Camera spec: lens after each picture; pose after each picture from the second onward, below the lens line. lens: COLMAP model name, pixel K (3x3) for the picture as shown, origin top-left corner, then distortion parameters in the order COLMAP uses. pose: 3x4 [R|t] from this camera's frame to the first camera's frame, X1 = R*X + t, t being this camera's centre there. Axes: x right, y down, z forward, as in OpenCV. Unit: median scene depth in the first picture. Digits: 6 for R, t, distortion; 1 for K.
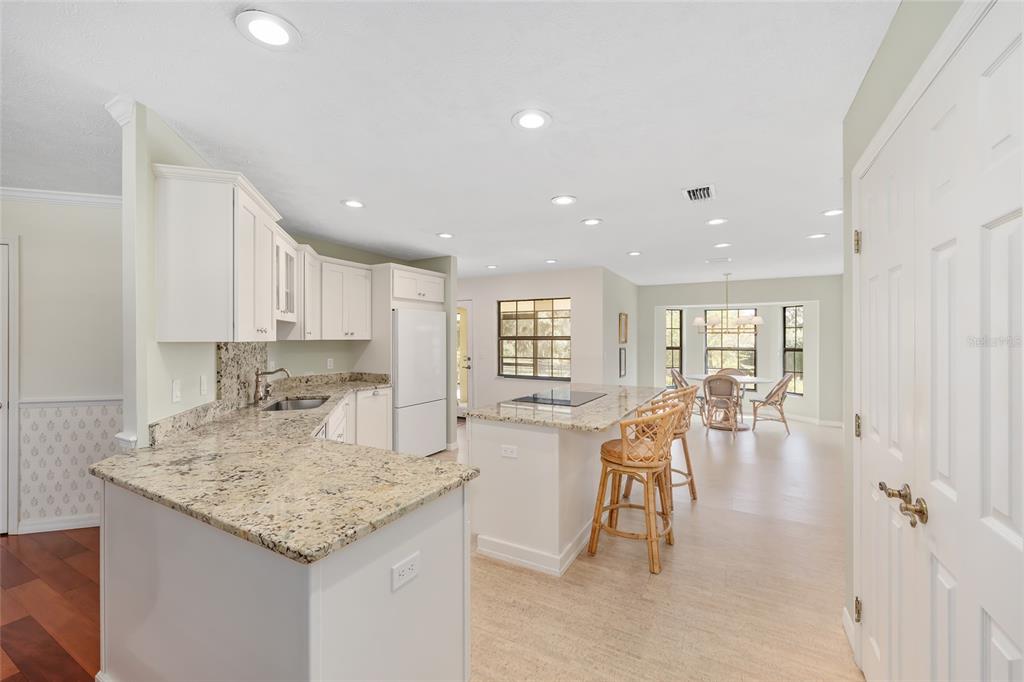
lens RADIAL K [[413.5, 0, 513.5], [0, 413.5, 339.0], [0, 0, 1]] dist [-0.000846, -0.000475]
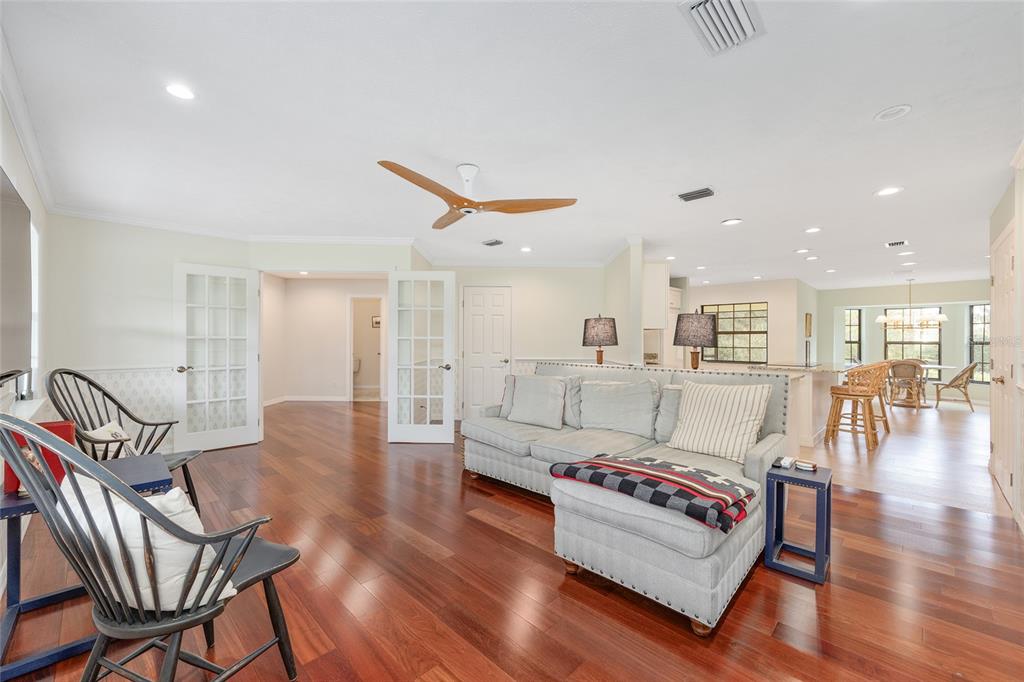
lens RADIAL K [[413.5, 0, 510.4], [0, 413.5, 341.2], [0, 0, 1]] dist [-0.000846, -0.000475]
pose [[0.961066, 0.003035, -0.276304, -0.259155], [-0.002407, 0.999994, 0.002610, 0.022229], [0.276310, -0.001844, 0.961067, -0.459448]]
